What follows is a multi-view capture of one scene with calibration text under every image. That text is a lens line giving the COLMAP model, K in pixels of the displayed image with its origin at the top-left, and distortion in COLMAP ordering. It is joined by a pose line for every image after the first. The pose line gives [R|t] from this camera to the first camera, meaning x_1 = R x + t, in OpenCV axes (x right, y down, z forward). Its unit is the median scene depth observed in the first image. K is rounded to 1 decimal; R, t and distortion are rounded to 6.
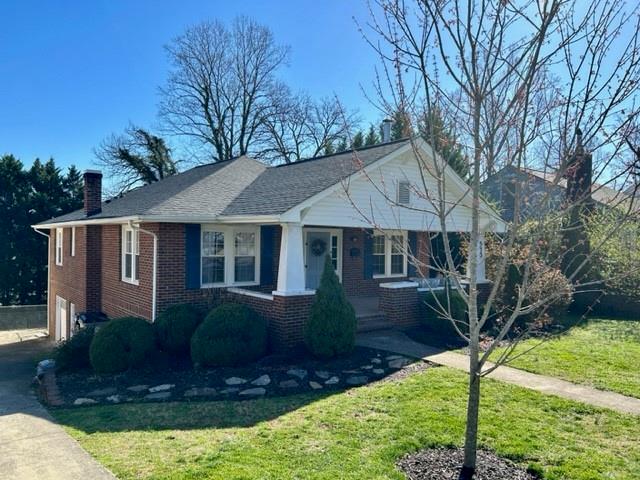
lens RADIAL K [[469.6, 0, 320.0], [0, 469.6, 240.0], [0, 0, 1]] dist [0.048063, -0.056699]
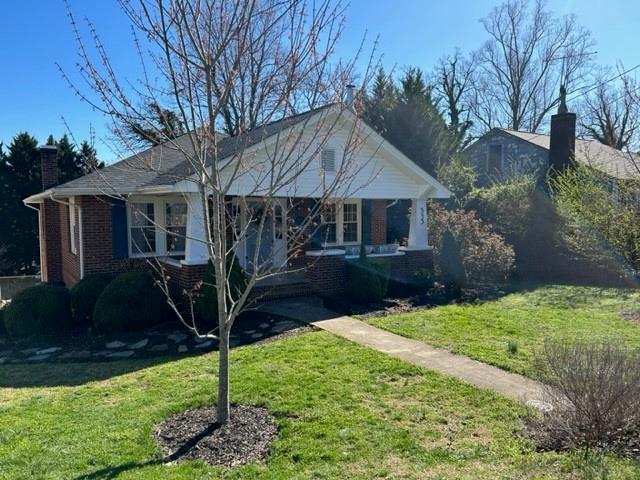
lens RADIAL K [[469.6, 0, 320.0], [0, 469.6, 240.0], [0, 0, 1]] dist [0.048063, -0.056699]
pose [[0.996872, -0.013902, -0.077806, 0.212090], [0.018916, 0.997765, 0.064083, 0.003458], [0.076741, -0.065355, 0.994907, -0.001722]]
